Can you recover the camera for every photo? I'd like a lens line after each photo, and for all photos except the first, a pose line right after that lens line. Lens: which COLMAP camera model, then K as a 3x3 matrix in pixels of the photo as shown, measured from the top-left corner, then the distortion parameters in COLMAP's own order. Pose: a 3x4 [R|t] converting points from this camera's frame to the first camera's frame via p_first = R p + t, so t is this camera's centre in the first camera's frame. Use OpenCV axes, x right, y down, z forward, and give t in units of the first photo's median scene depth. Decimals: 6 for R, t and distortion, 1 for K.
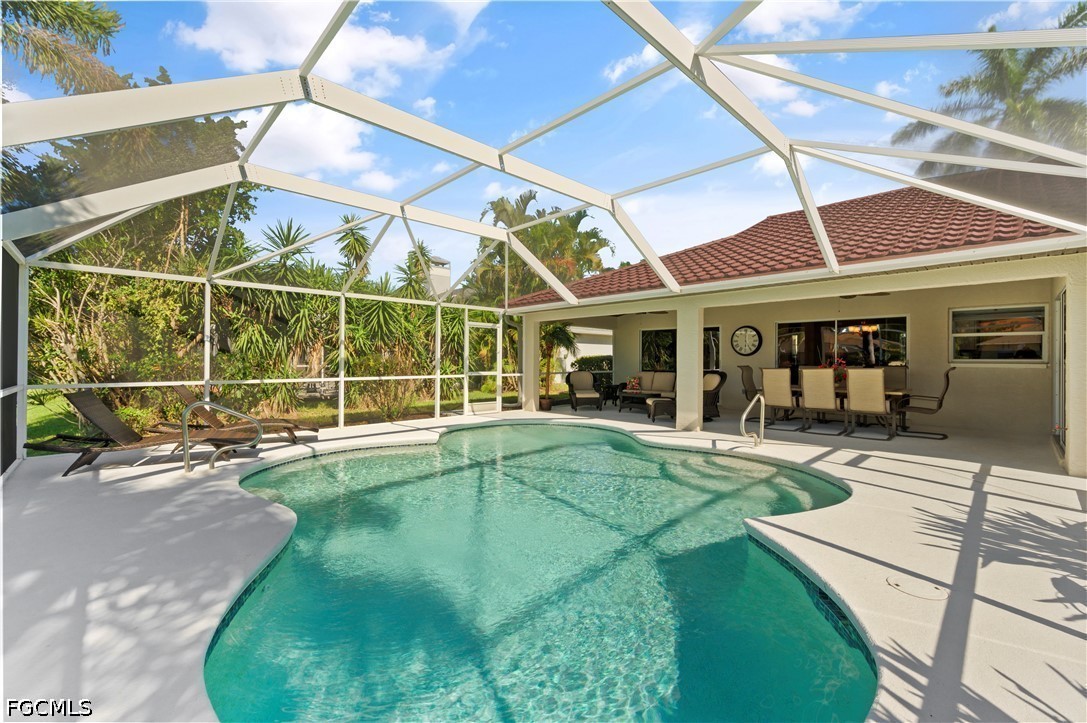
lens RADIAL K [[460.0, 0, 538.5], [0, 460.0, 356.7], [0, 0, 1]] dist [0.002240, 0.000333]
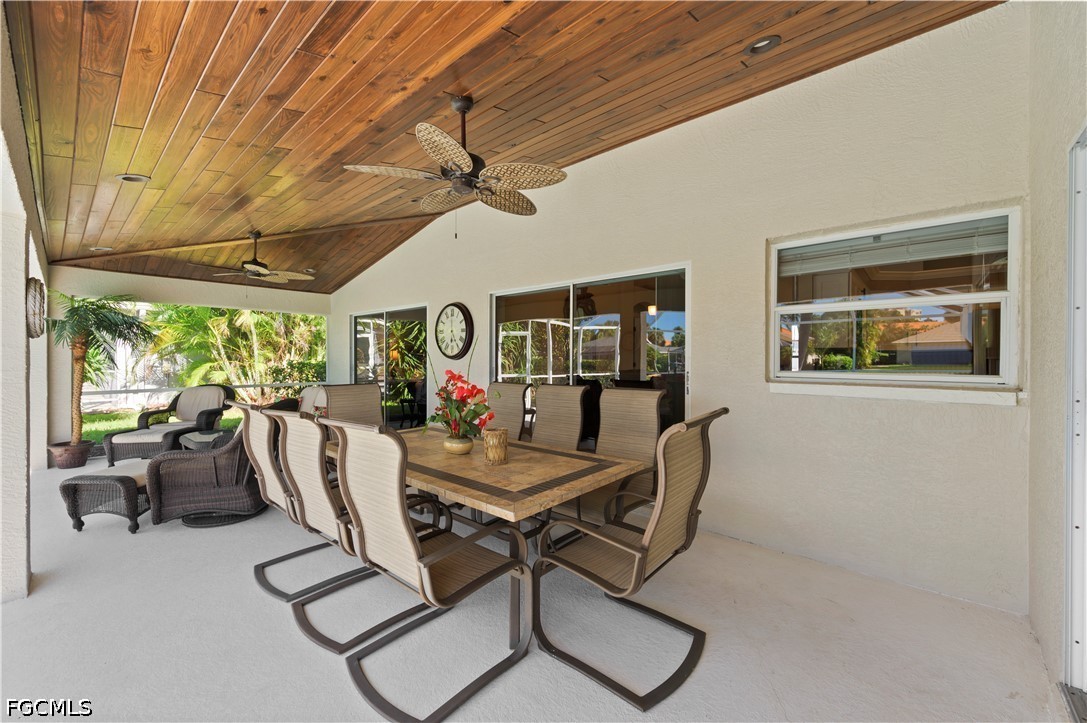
lens RADIAL K [[429.2, 0, 545.7], [0, 429.2, 359.5], [0, 0, 1]] dist [-0.001873, -0.000081]
pose [[0.996622, -0.004011, 0.082025, 0.656981], [0.003085, 0.999930, 0.011408, -0.009195], [-0.082065, -0.011116, 0.996565, 0.639119]]
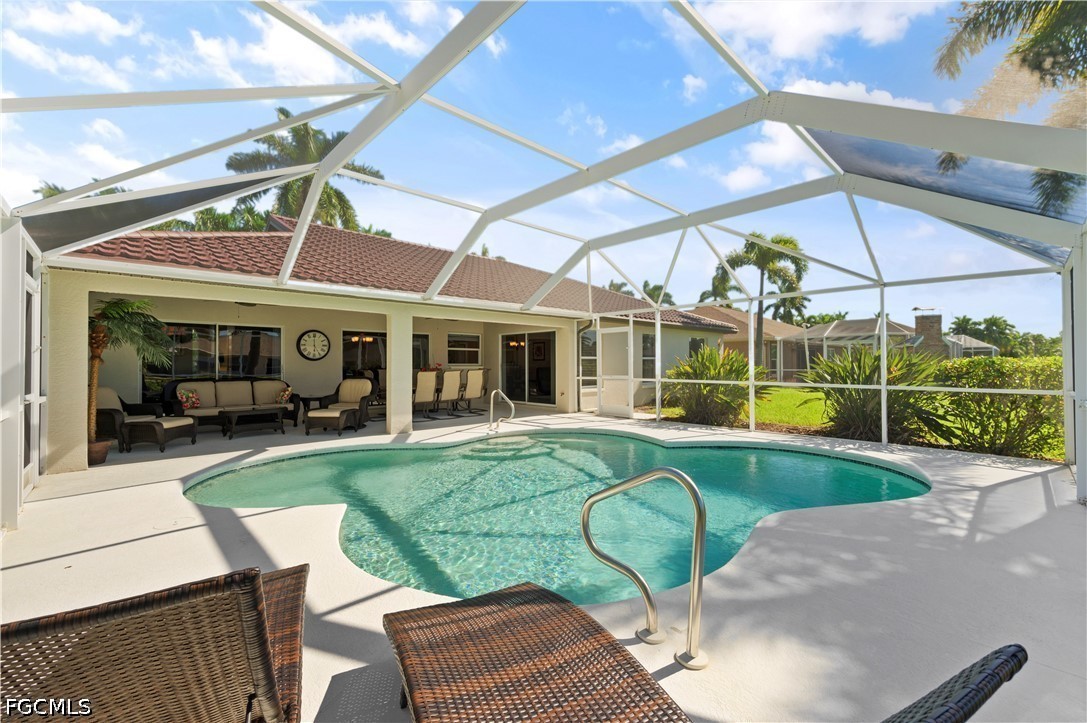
lens RADIAL K [[460.0, 0, 547.0], [0, 460.0, 360.0], [0, 0, 1]] dist [0.002240, 0.000333]
pose [[-0.010839, 0.003748, 0.999934, -0.678363], [0.000314, 0.999993, -0.003745, 0.000880], [-0.999941, 0.000273, -0.010840, 0.656531]]
